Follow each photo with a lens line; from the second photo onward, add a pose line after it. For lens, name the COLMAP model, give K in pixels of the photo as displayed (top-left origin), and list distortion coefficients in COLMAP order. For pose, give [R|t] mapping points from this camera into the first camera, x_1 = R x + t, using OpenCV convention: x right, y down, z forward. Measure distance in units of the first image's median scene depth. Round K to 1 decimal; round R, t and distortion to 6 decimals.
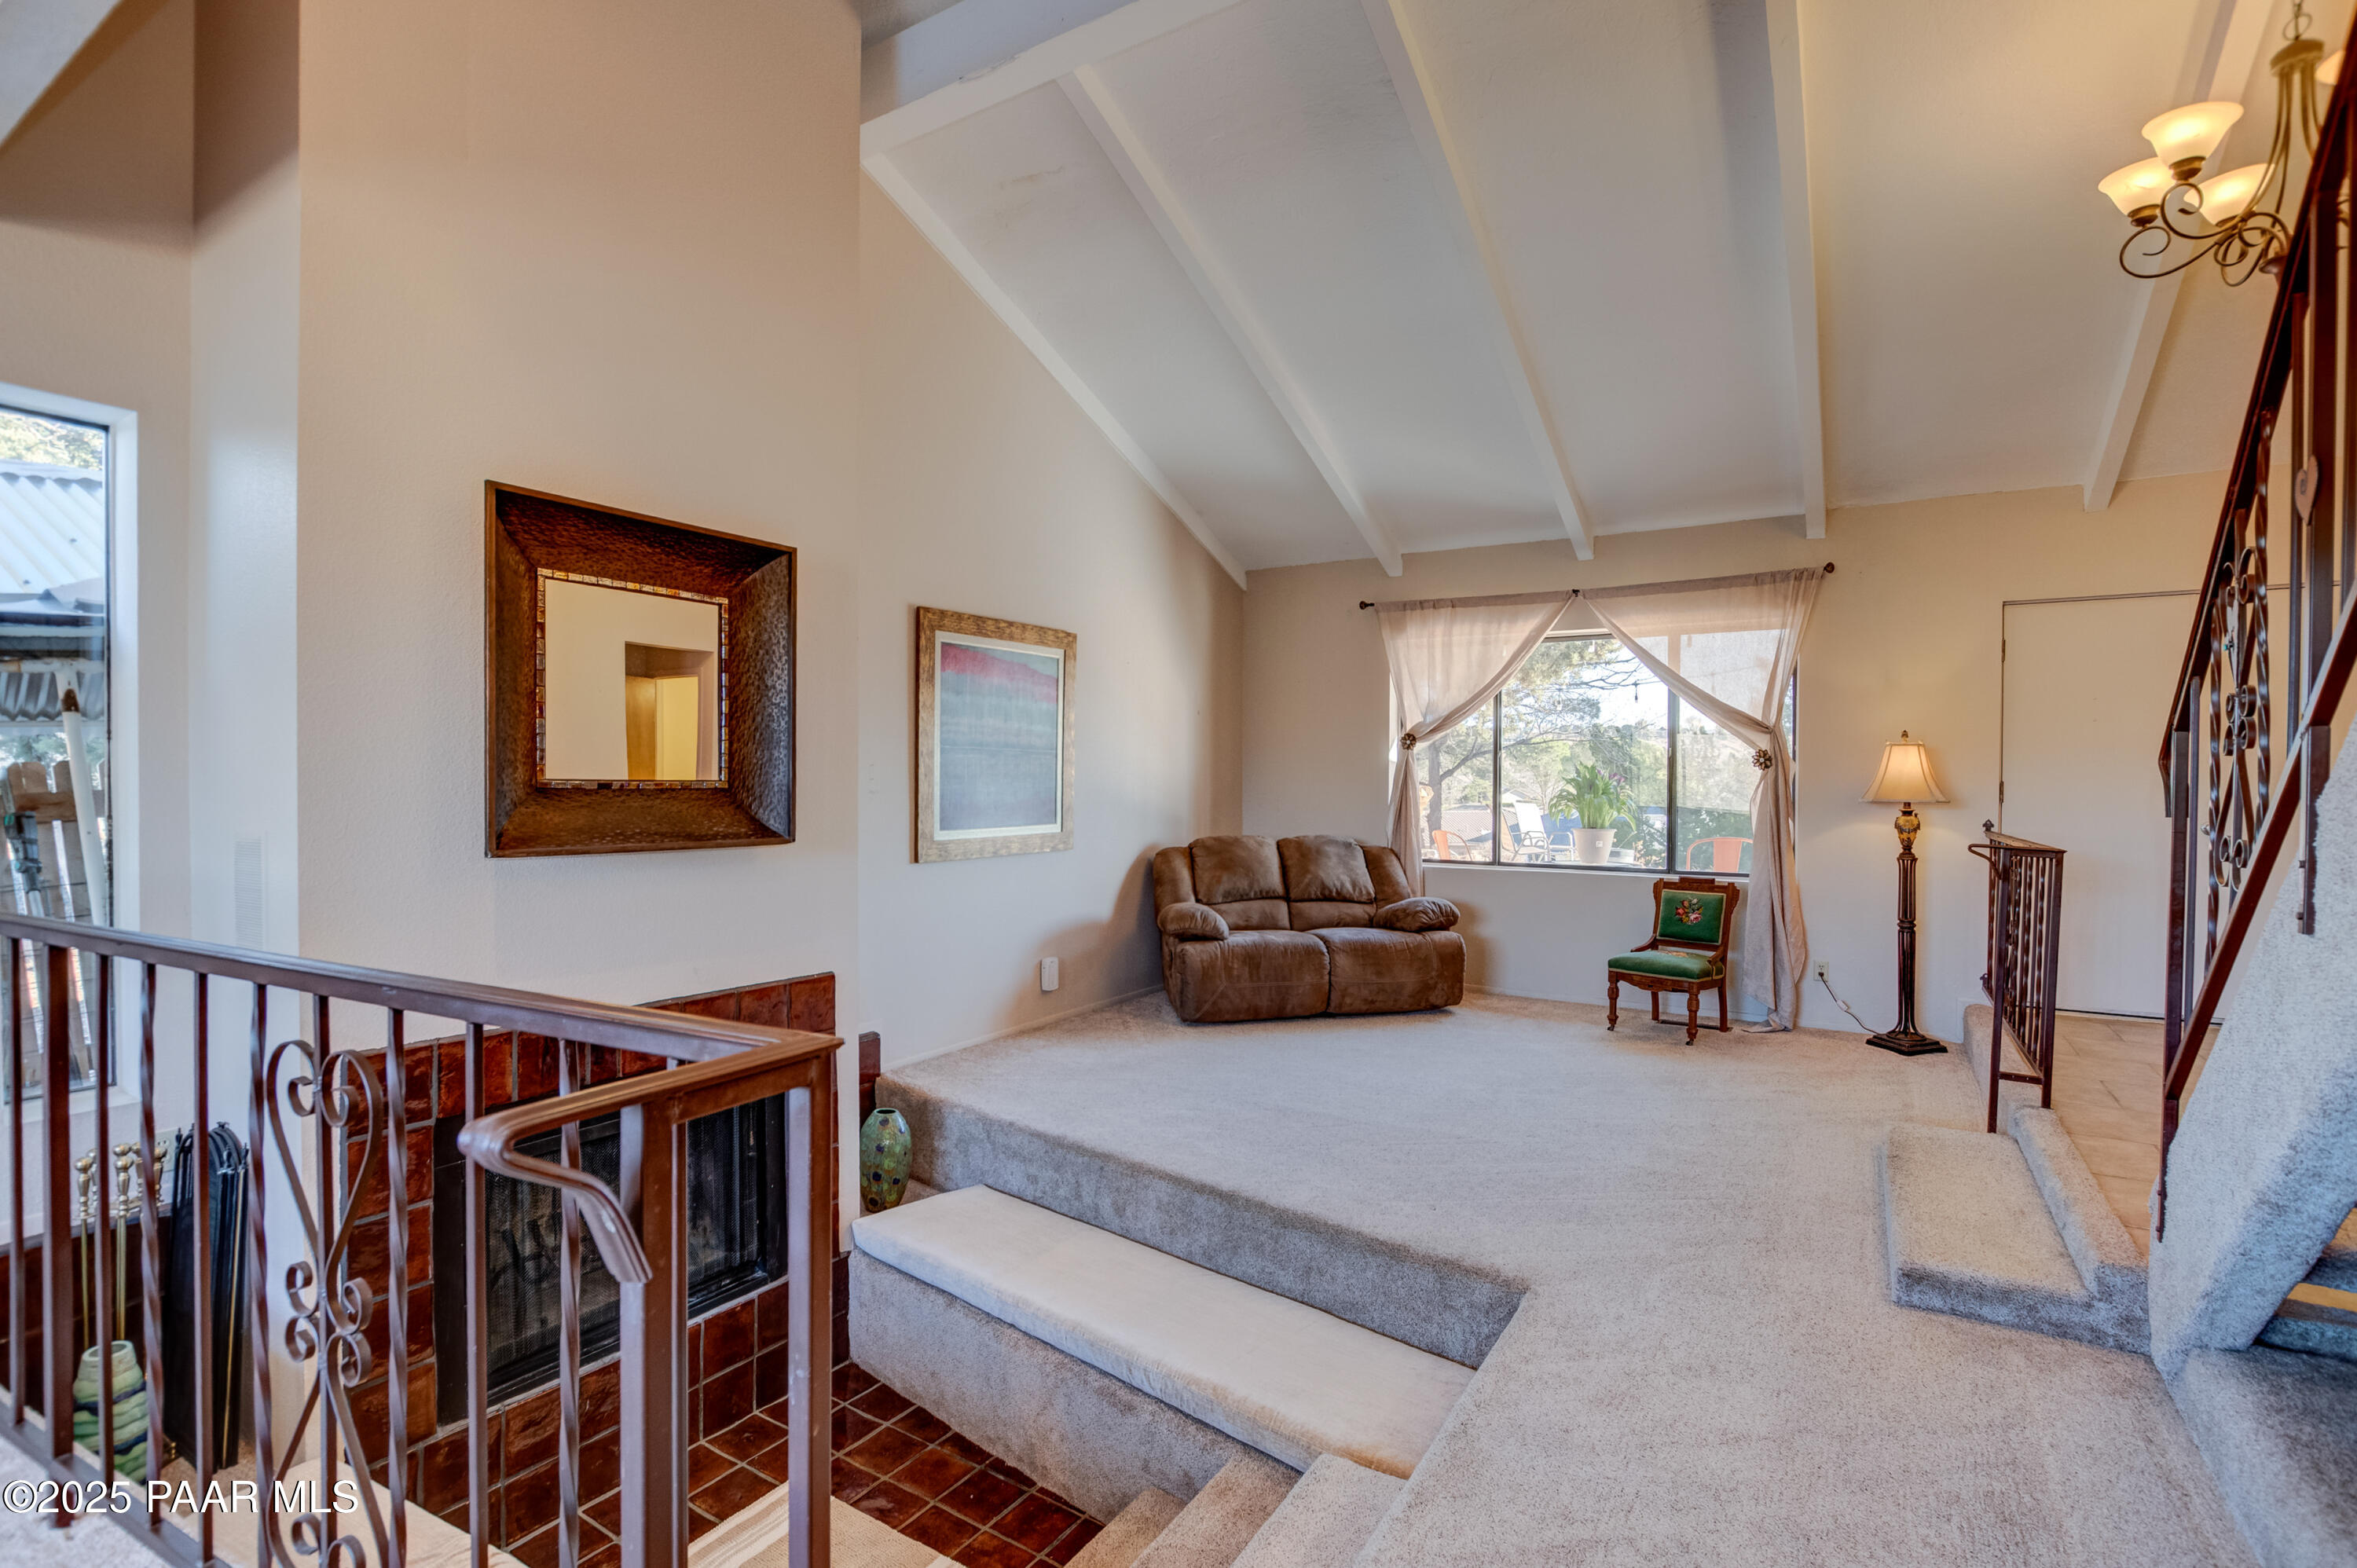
lens RADIAL K [[1130.6, 0, 1178.5], [0, 1130.6, 784.0], [0, 0, 1]] dist [-0.003760, -0.000733]
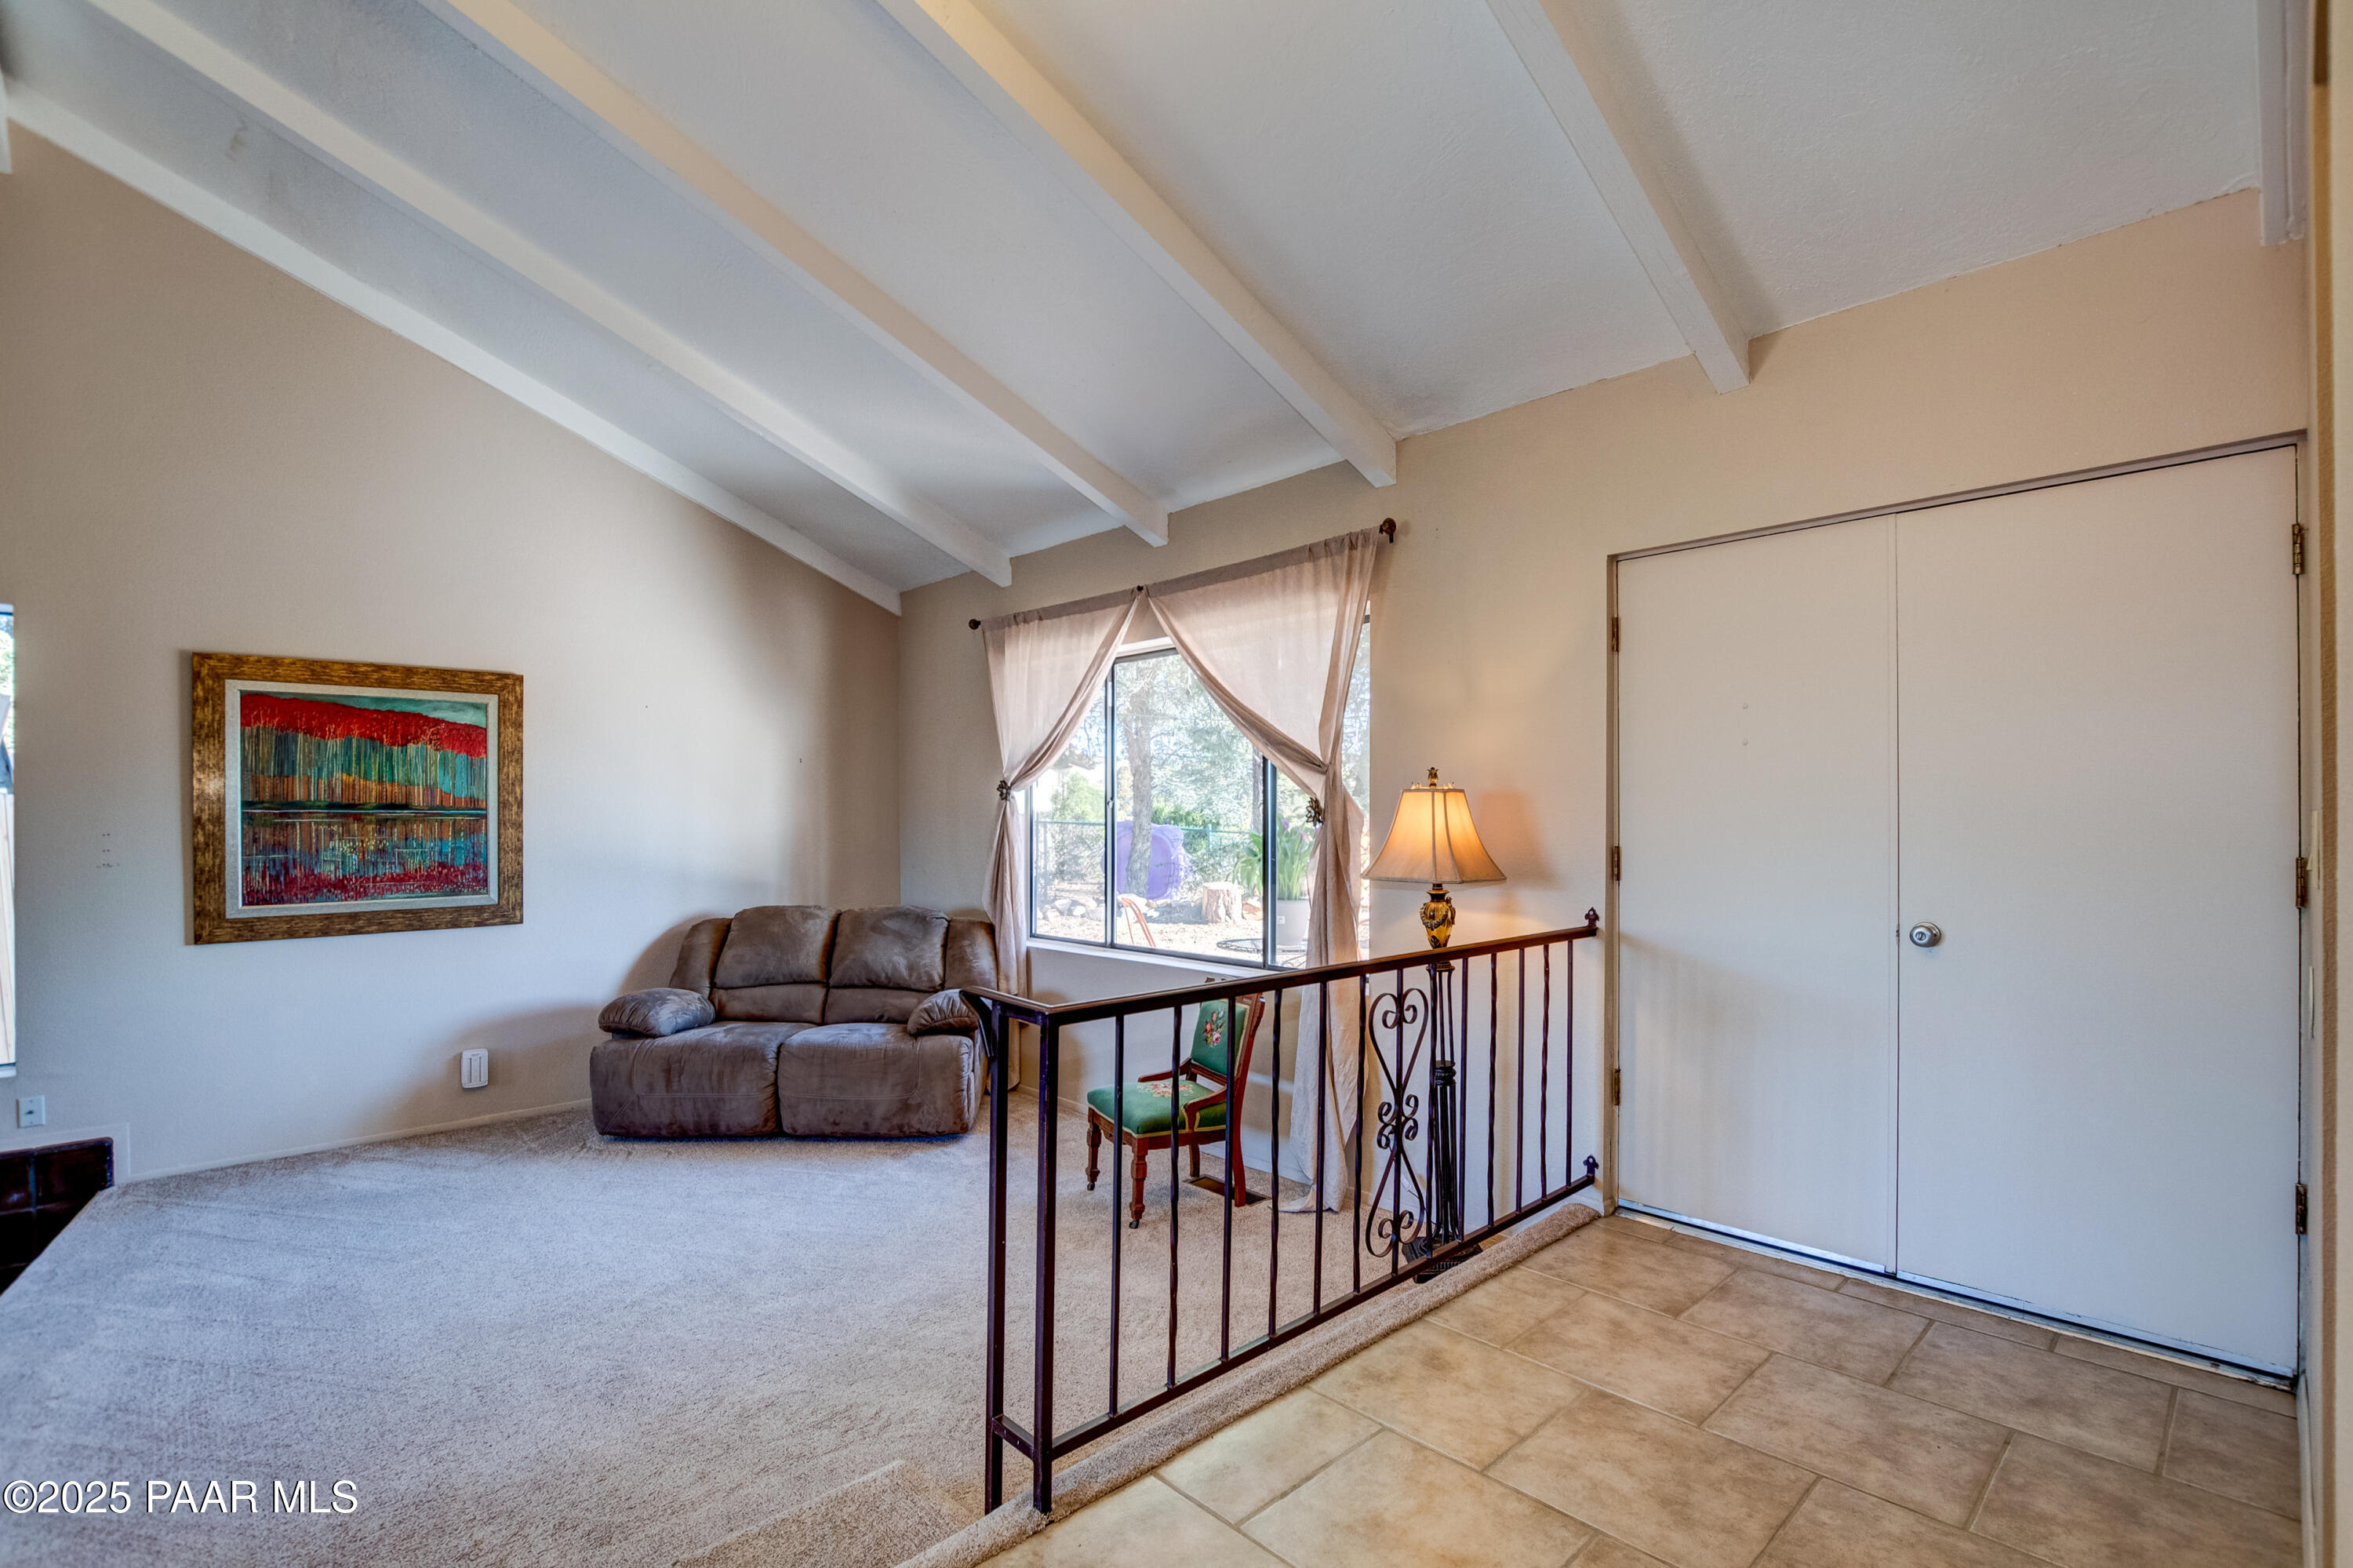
lens RADIAL K [[1081.6, 0, 1177.6], [0, 1081.6, 823.8], [0, 0, 1]] dist [-0.014530, -0.000265]
pose [[0.963843, -0.007137, -0.266376, 0.621779], [0.007983, 0.999966, 0.002092, -0.017167], [0.266352, -0.004143, 0.963867, 0.344159]]
